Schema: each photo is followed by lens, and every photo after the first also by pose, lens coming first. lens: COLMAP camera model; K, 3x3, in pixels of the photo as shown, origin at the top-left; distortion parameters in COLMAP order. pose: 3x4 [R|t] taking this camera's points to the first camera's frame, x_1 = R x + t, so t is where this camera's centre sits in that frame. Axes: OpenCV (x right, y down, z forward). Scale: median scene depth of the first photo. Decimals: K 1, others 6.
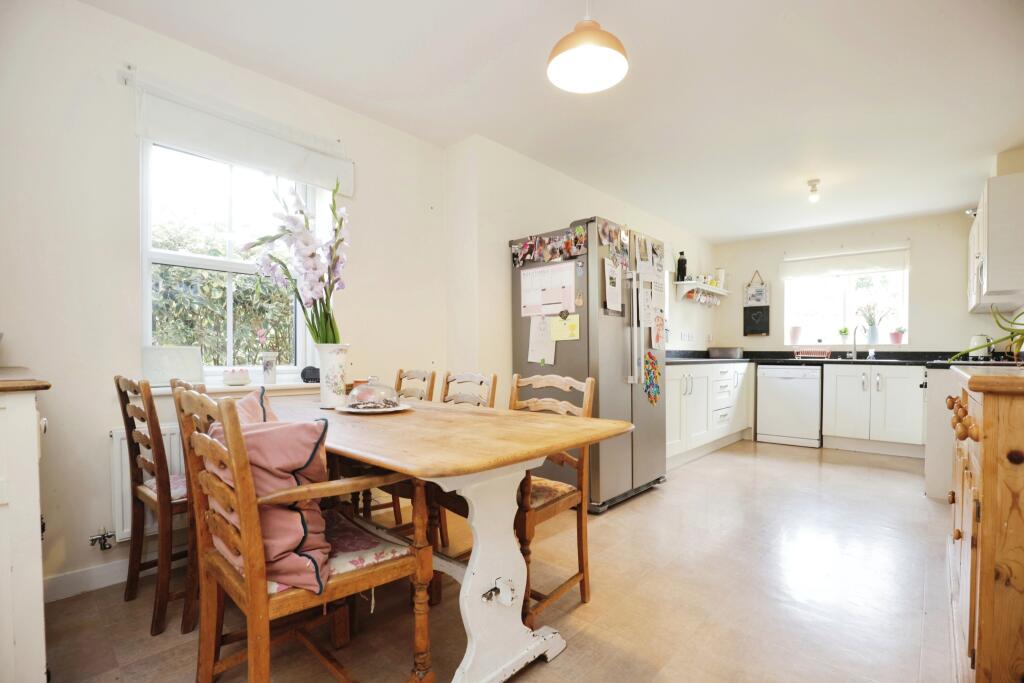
lens RADIAL K [[460.8, 0, 525.4], [0, 460.8, 353.1], [0, 0, 1]] dist [-0.023072, -0.000276]
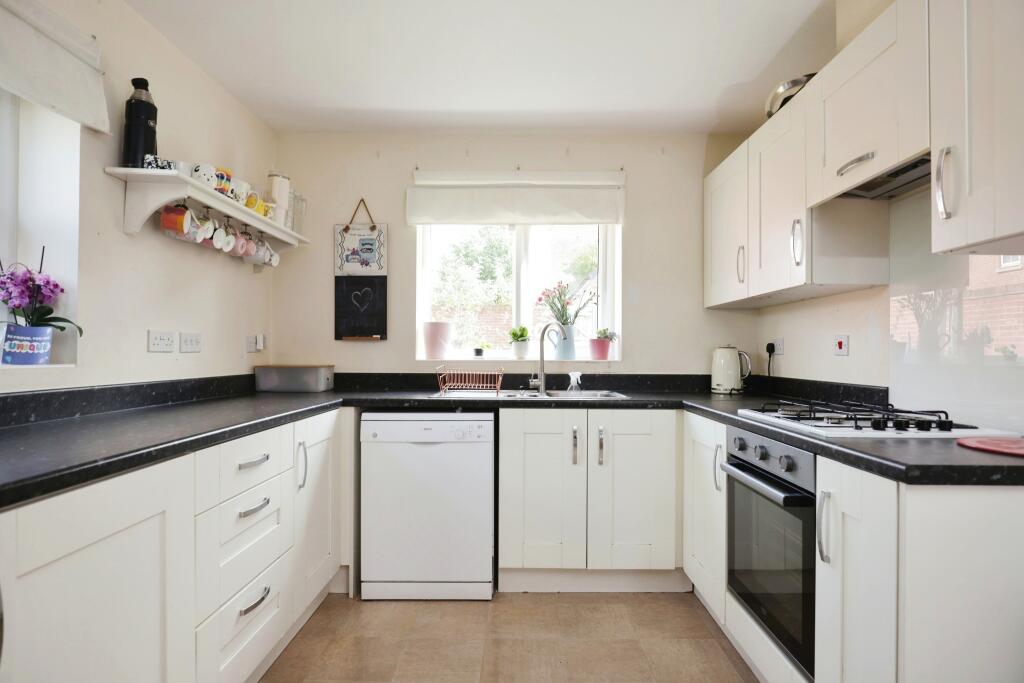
lens RADIAL K [[562.1, 0, 515.1], [0, 562.1, 350.5], [0, 0, 1]] dist [-0.013498, 0.001228]
pose [[0.752430, -0.000233, 0.658672, 0.280832], [0.003349, 0.999988, -0.003472, -0.027900], [-0.658663, 0.004819, 0.752422, 0.534012]]
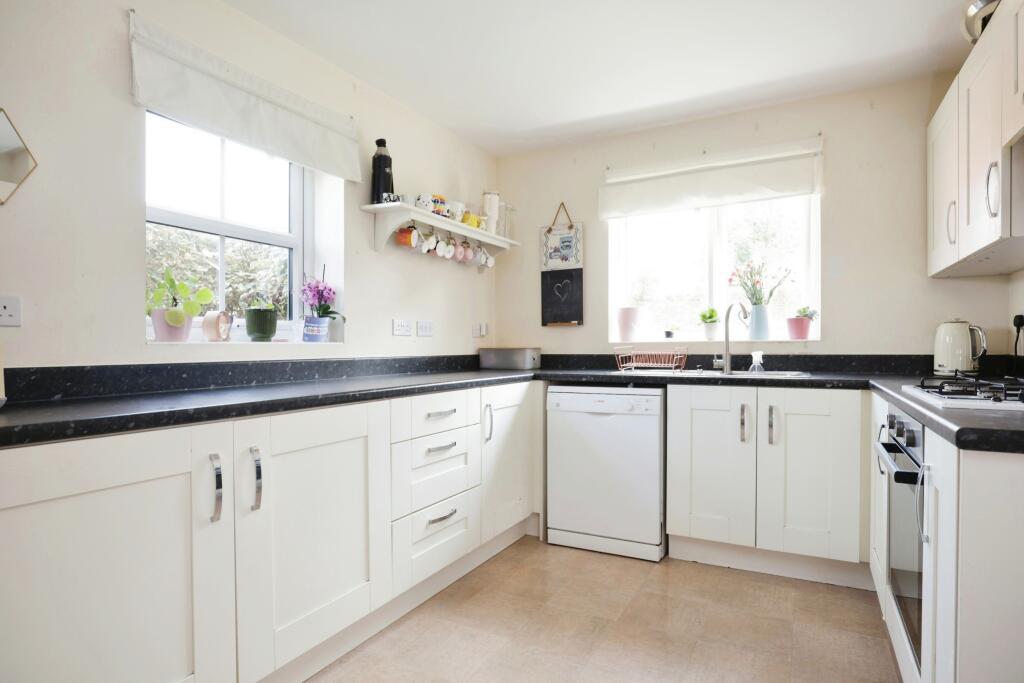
lens RADIAL K [[545.1, 0, 508.0], [0, 545.1, 351.2], [0, 0, 1]] dist [-0.017643, 0.005400]
pose [[0.973905, -0.013742, 0.226541, 0.338252], [0.012754, 0.999902, 0.005823, -0.014308], [-0.226598, -0.002781, 0.973984, 0.451601]]
